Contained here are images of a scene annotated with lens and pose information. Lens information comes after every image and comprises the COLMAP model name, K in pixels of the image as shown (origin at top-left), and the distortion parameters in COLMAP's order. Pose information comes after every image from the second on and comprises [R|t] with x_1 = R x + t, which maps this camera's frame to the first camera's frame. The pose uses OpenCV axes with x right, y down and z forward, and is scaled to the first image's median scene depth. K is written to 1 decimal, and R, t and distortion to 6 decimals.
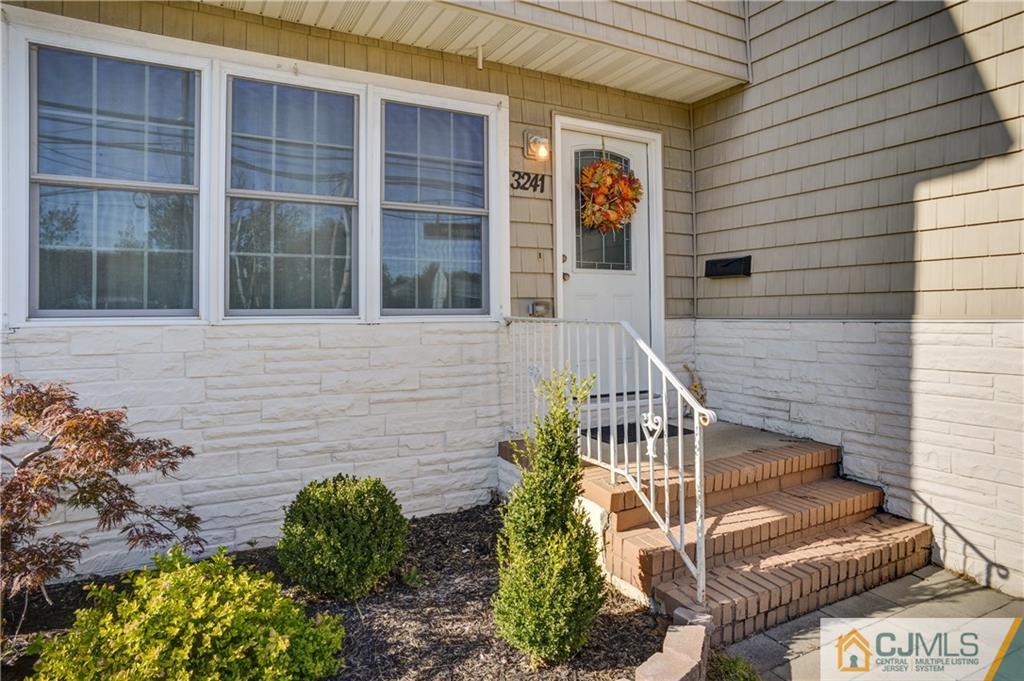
lens RADIAL K [[632.6, 0, 531.0], [0, 632.6, 307.1], [0, 0, 1]] dist [-0.040348, 0.000347]
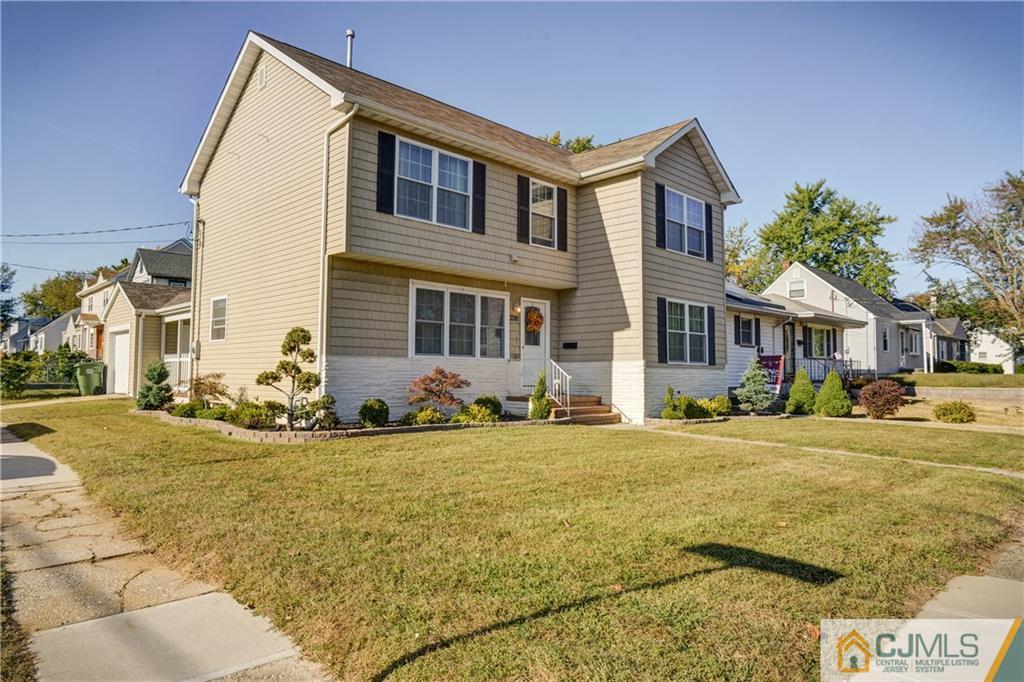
lens RADIAL K [[632.6, 0, 513.4], [0, 632.6, 339.6], [0, 0, 1]] dist [-0.040348, 0.000347]
pose [[0.966845, 0.031641, 0.253396, -0.785785], [-0.021226, 0.998818, -0.043731, 0.052237], [-0.254480, 0.036902, 0.966374, -2.039325]]
